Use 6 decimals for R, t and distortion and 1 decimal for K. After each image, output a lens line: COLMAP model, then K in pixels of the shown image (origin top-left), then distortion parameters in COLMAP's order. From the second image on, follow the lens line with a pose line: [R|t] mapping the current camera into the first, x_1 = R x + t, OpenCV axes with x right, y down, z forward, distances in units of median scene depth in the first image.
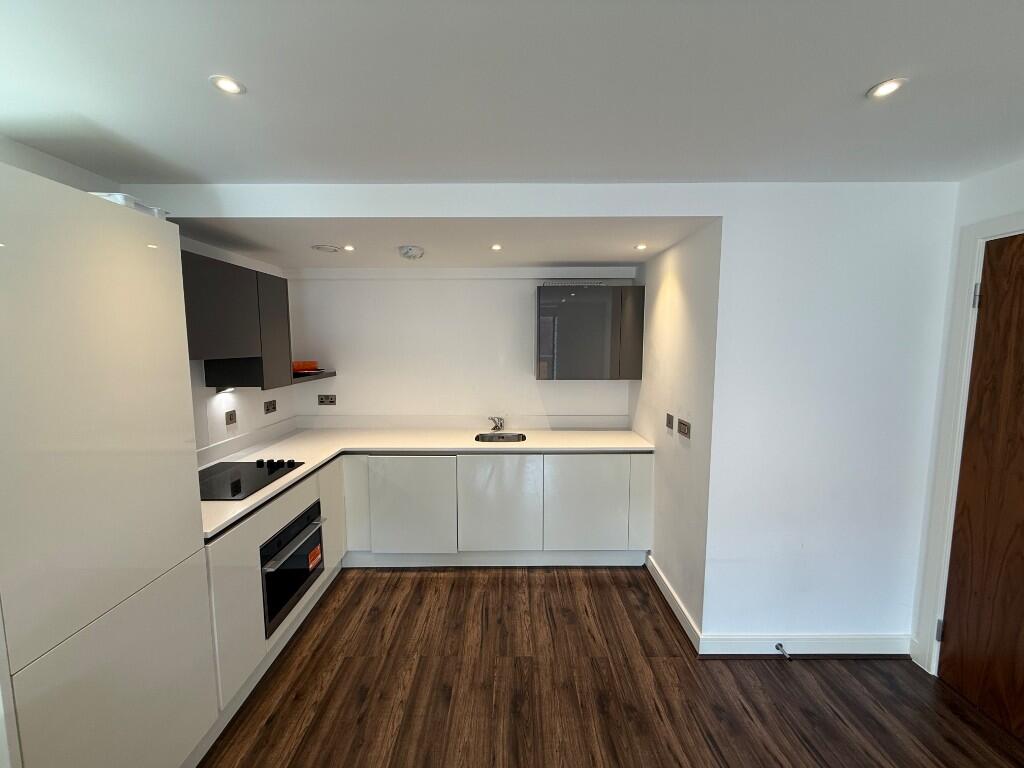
lens RADIAL K [[407.9, 0, 509.4], [0, 407.9, 385.2], [0, 0, 1]] dist [0.000206, 0.000174]
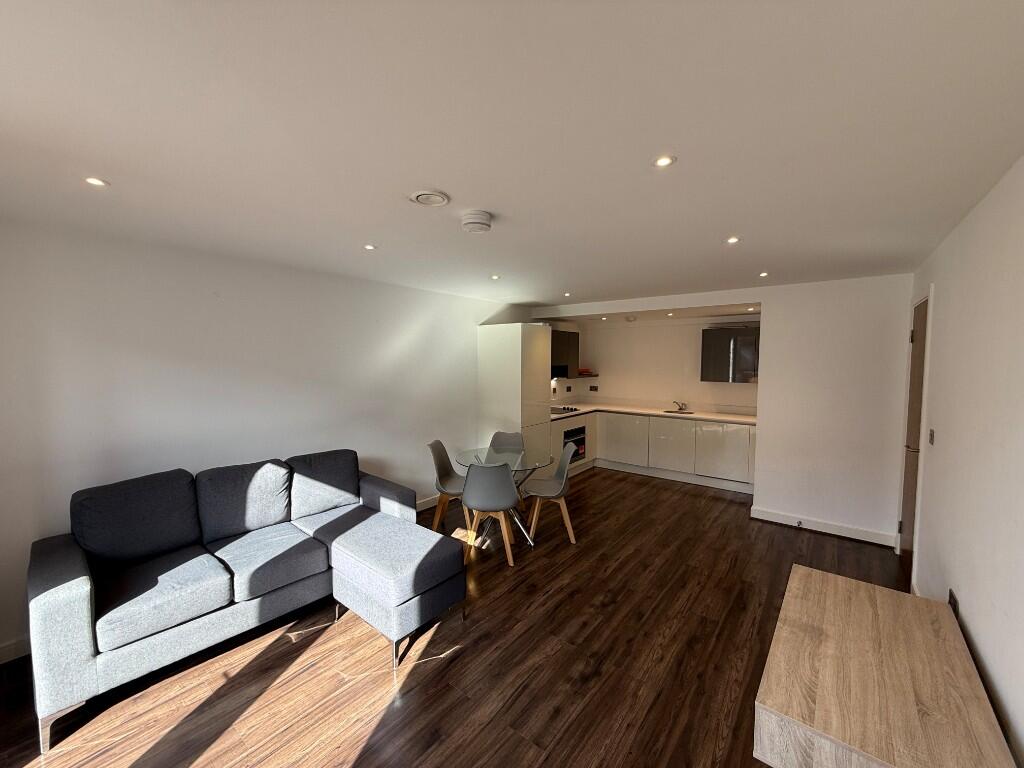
lens RADIAL K [[407.9, 0, 509.4], [0, 407.9, 385.2], [0, 0, 1]] dist [0.000206, 0.000174]
pose [[0.786891, 0.043782, -0.615537, 0.596124], [-0.064217, 0.997874, -0.011117, 0.091762], [0.613742, 0.048275, 0.788029, -1.076186]]
